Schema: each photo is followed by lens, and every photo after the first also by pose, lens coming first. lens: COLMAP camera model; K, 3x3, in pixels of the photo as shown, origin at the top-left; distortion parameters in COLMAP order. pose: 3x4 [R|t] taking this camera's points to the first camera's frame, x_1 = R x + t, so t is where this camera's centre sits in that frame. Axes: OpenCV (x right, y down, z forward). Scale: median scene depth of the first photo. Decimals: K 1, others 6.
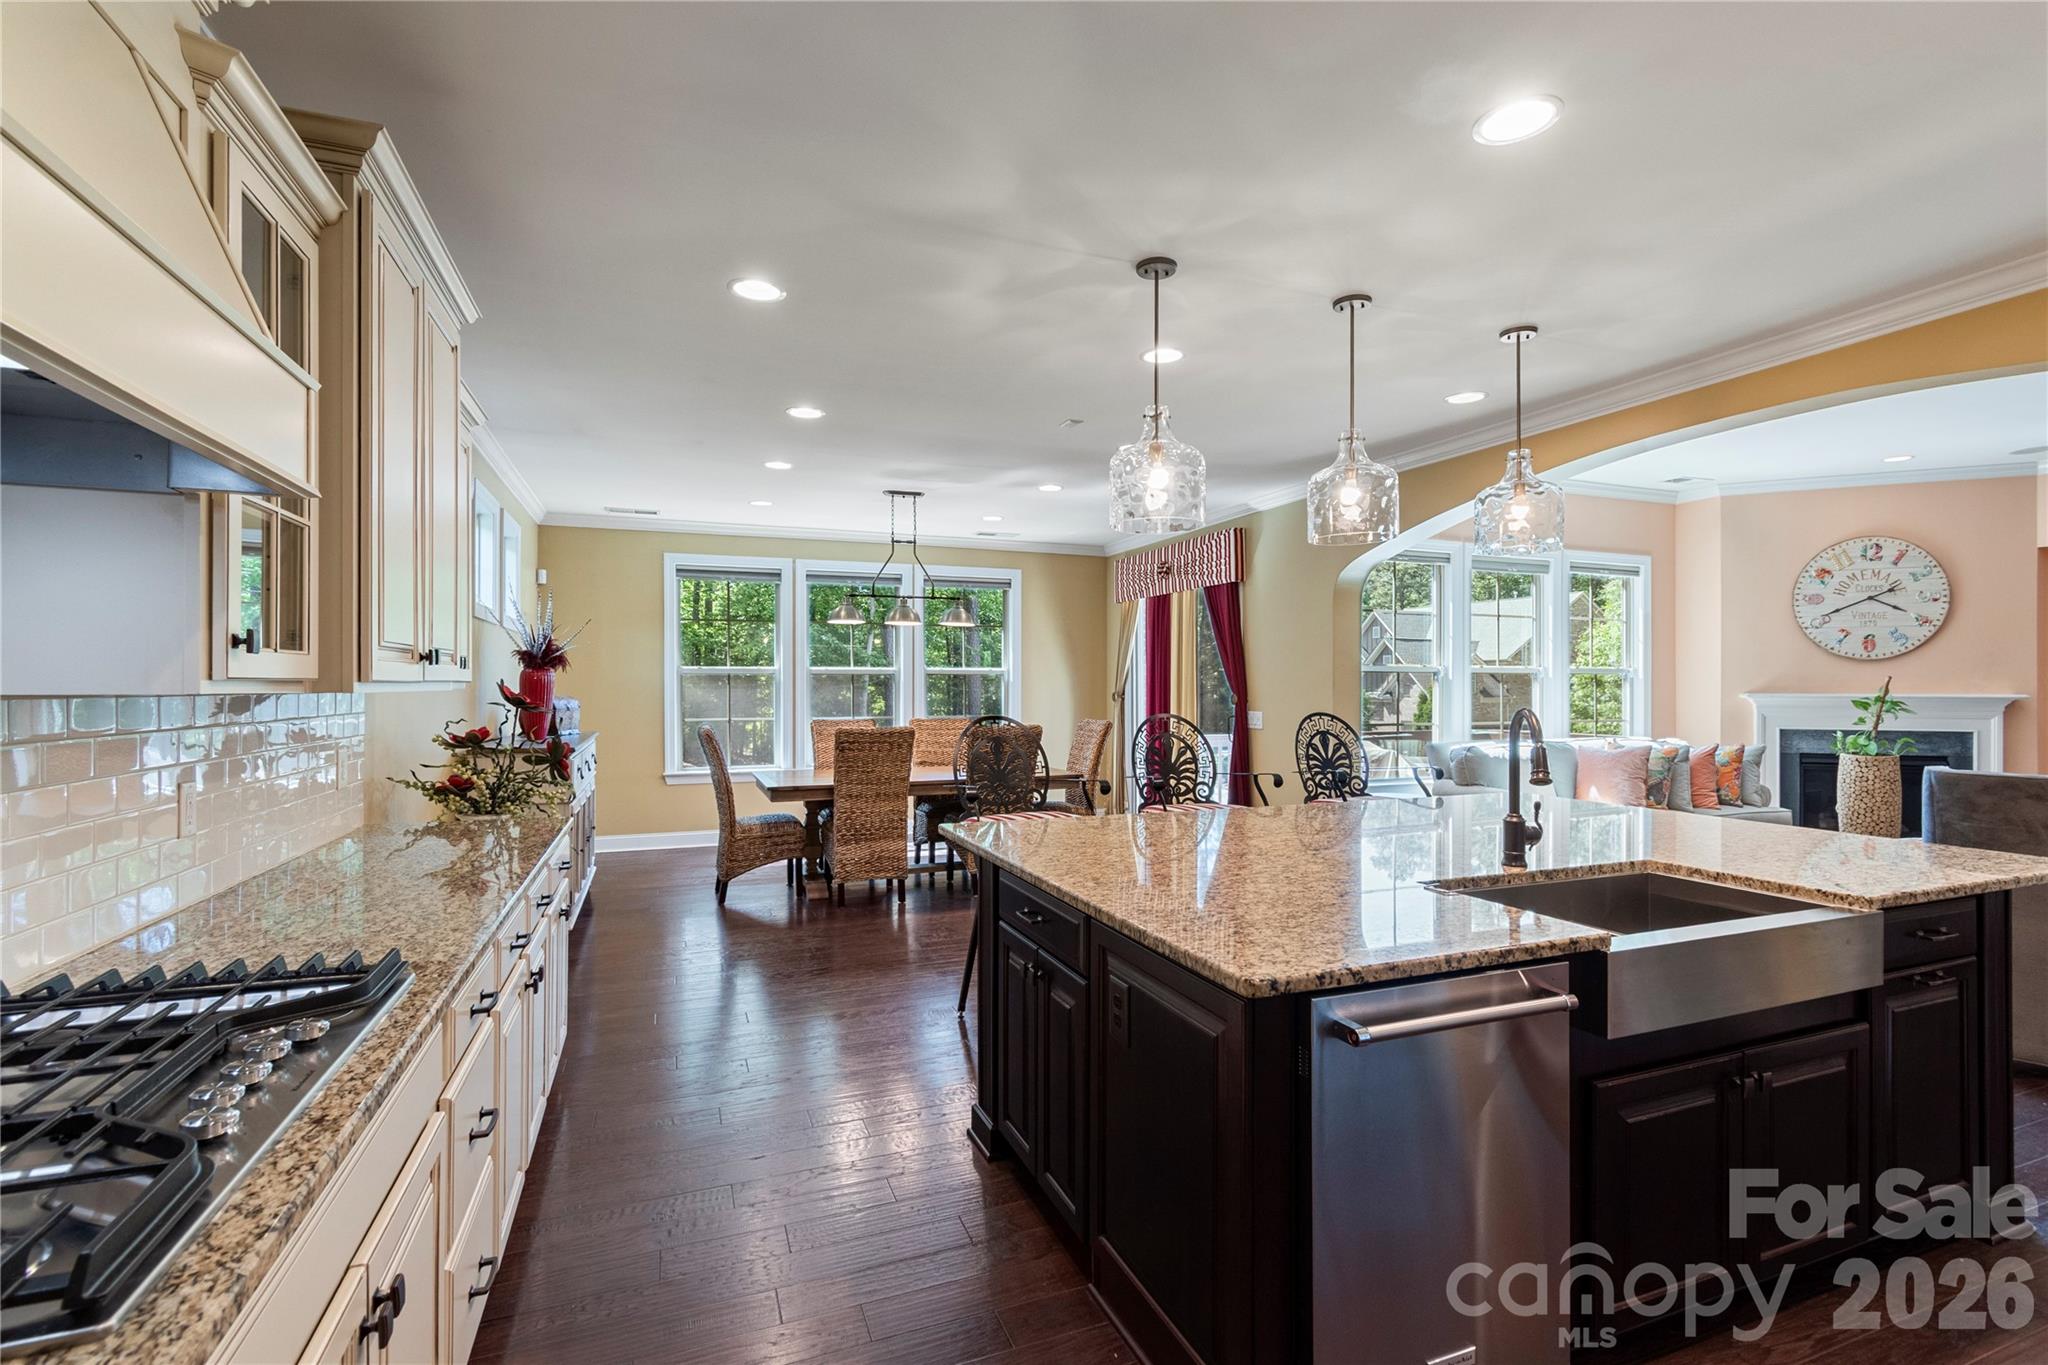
lens RADIAL K [[922.7, 0, 1025.6], [0, 922.7, 690.5], [0, 0, 1]] dist [0.005036, -0.001189]
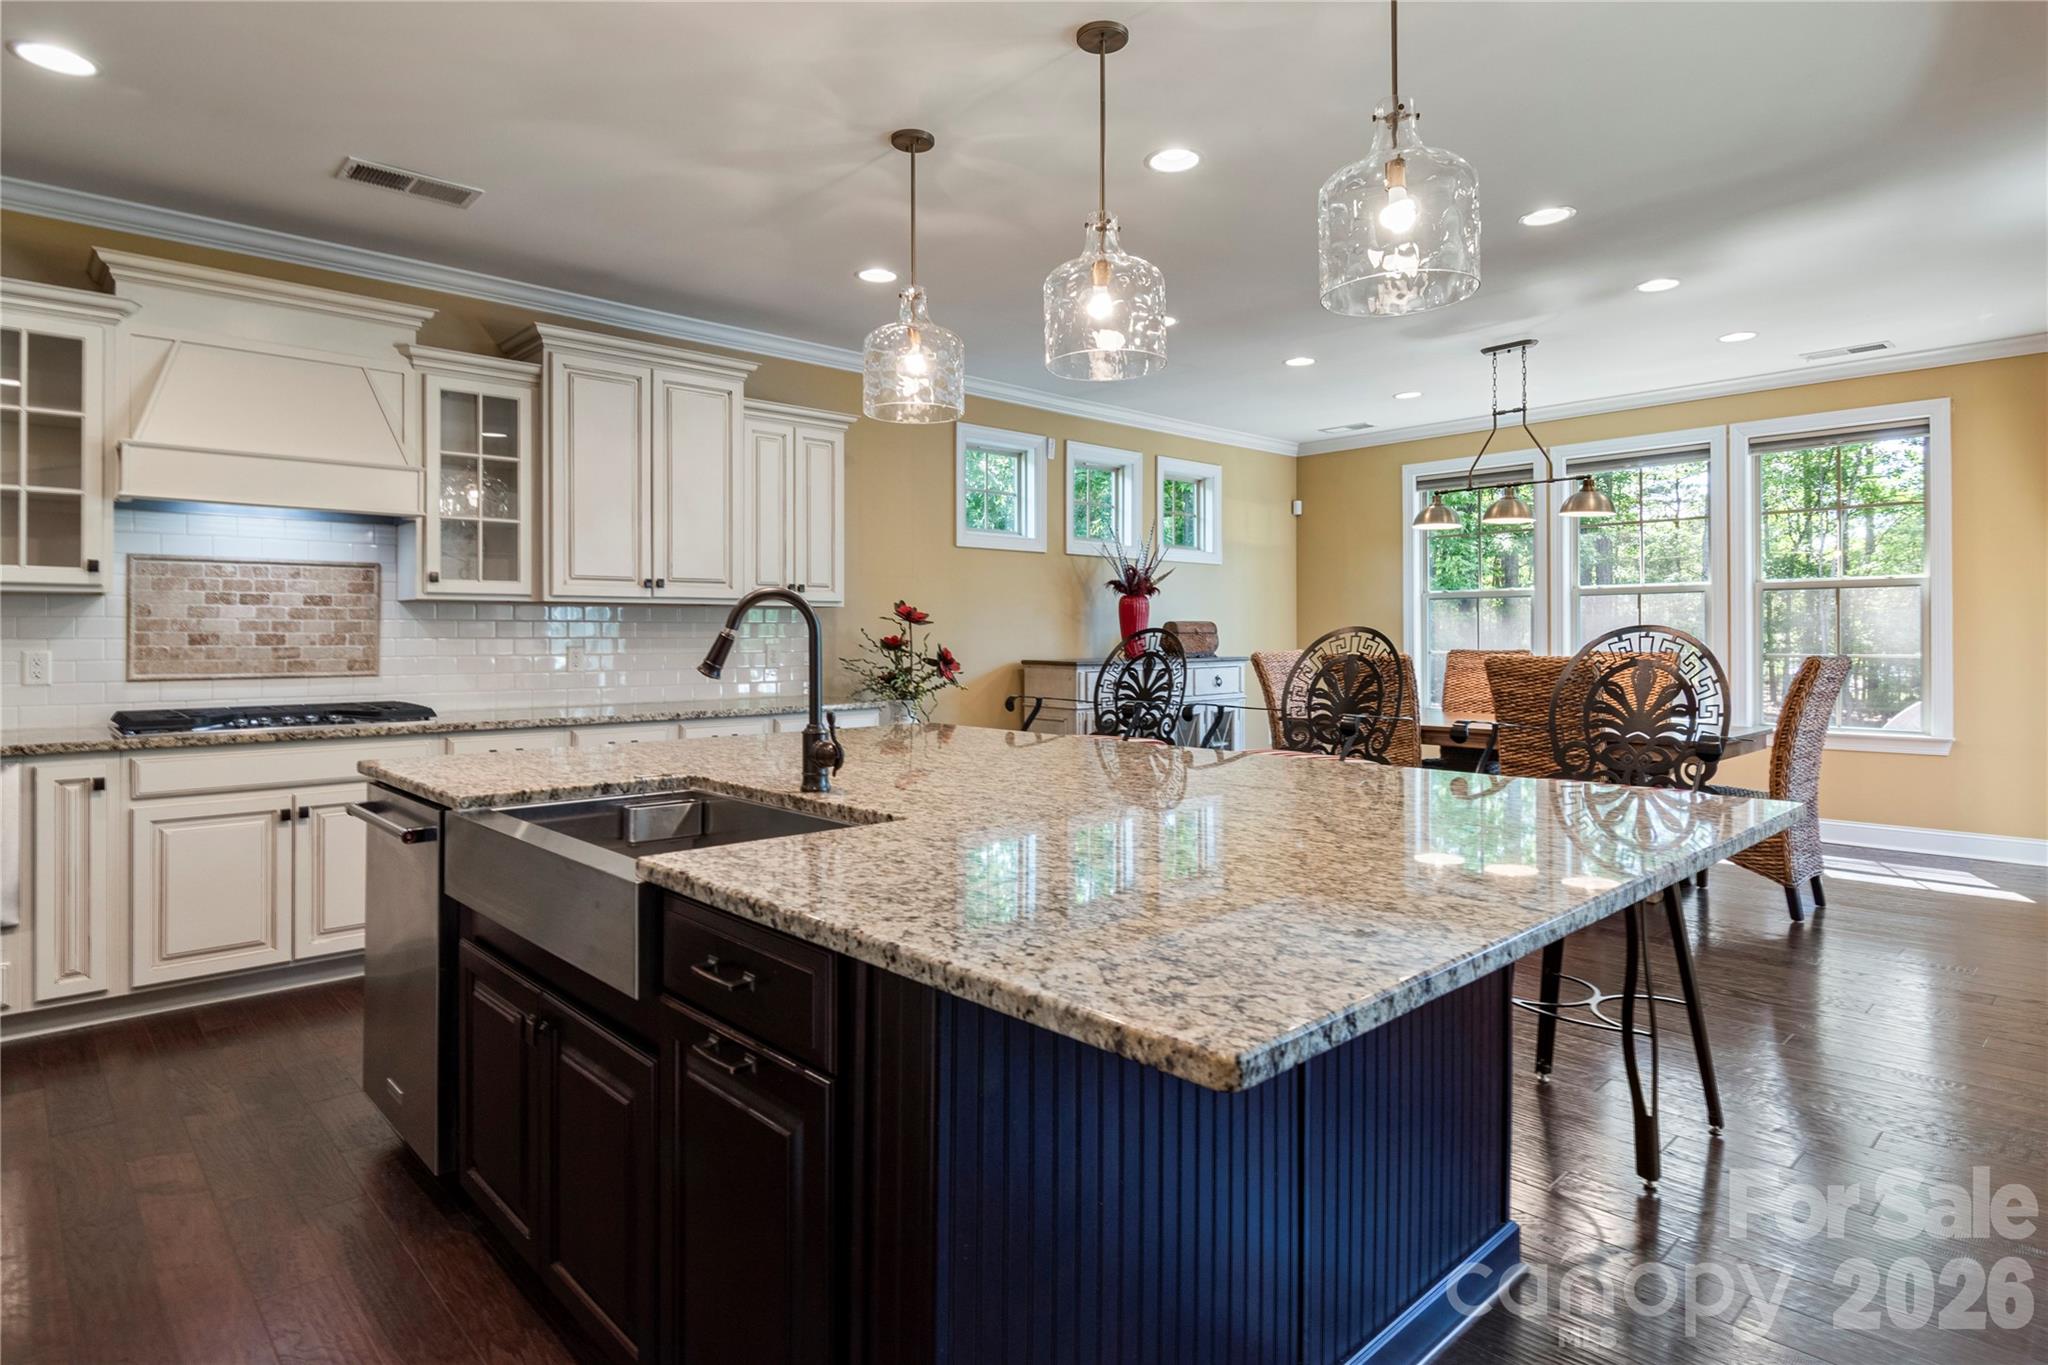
lens RADIAL K [[1107.9, 0, 1054.1], [0, 1107.9, 633.1], [0, 0, 1]] dist [-0.001728, -0.001464]
pose [[0.386457, -0.001725, -0.922306, 0.520433], [-0.003543, 0.999988, -0.003355, 0.020886], [0.922301, 0.004565, 0.386446, 0.291973]]
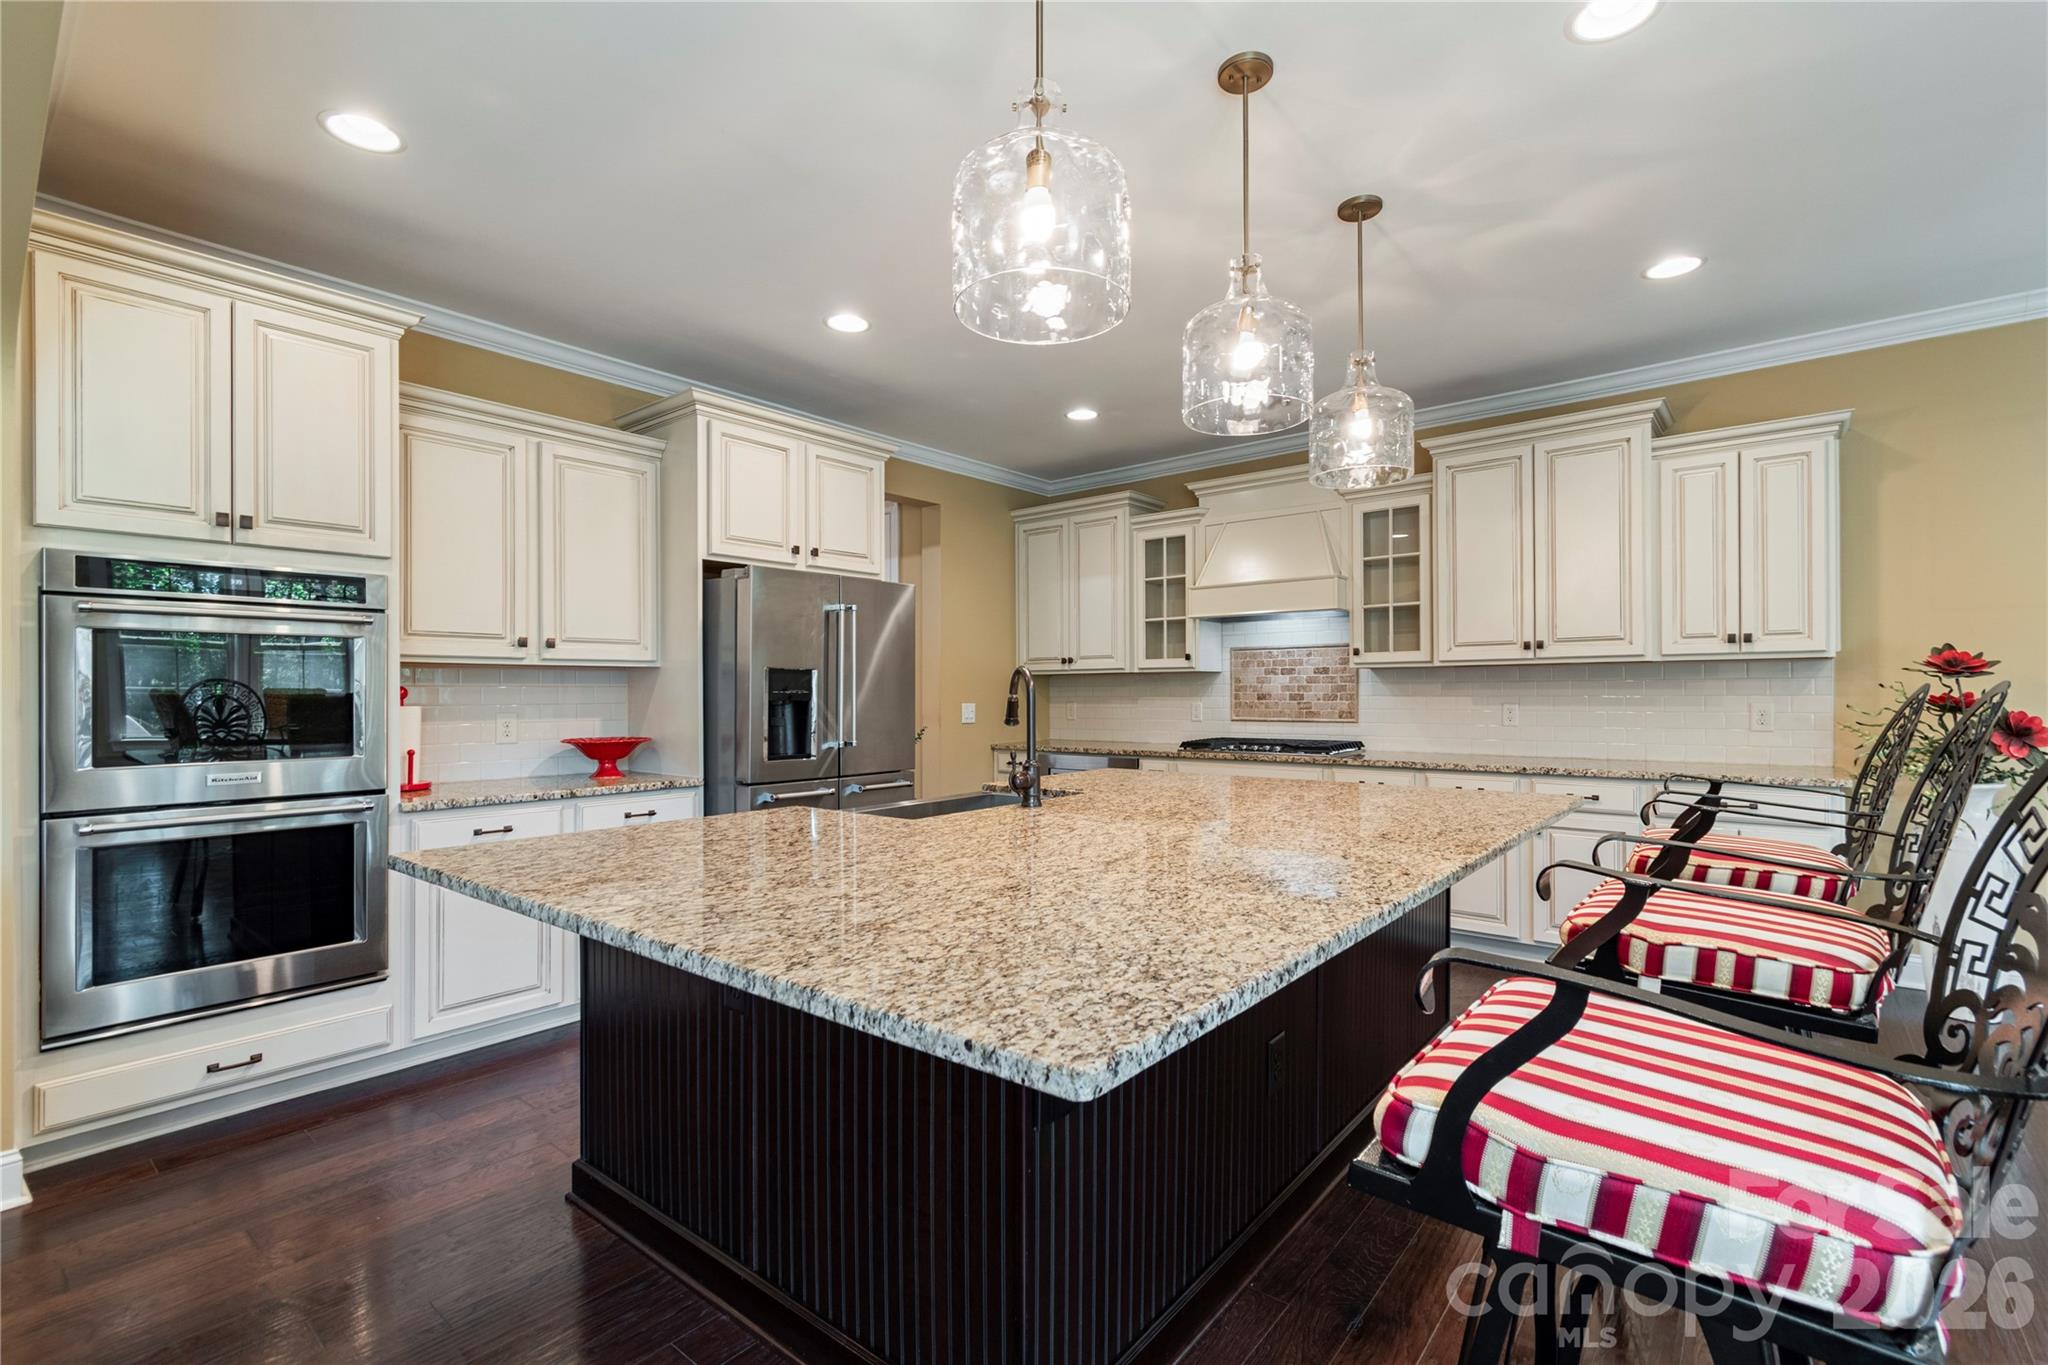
lens RADIAL K [[922.7, 0, 1024.2], [0, 922.7, 683.5], [0, 0, 1]] dist [0.005036, -0.001189]
pose [[-0.869273, -0.001189, -0.494331, 0.385266], [0.002996, 0.999966, -0.007674, 0.017855], [0.494323, -0.008152, -0.869240, 0.694103]]
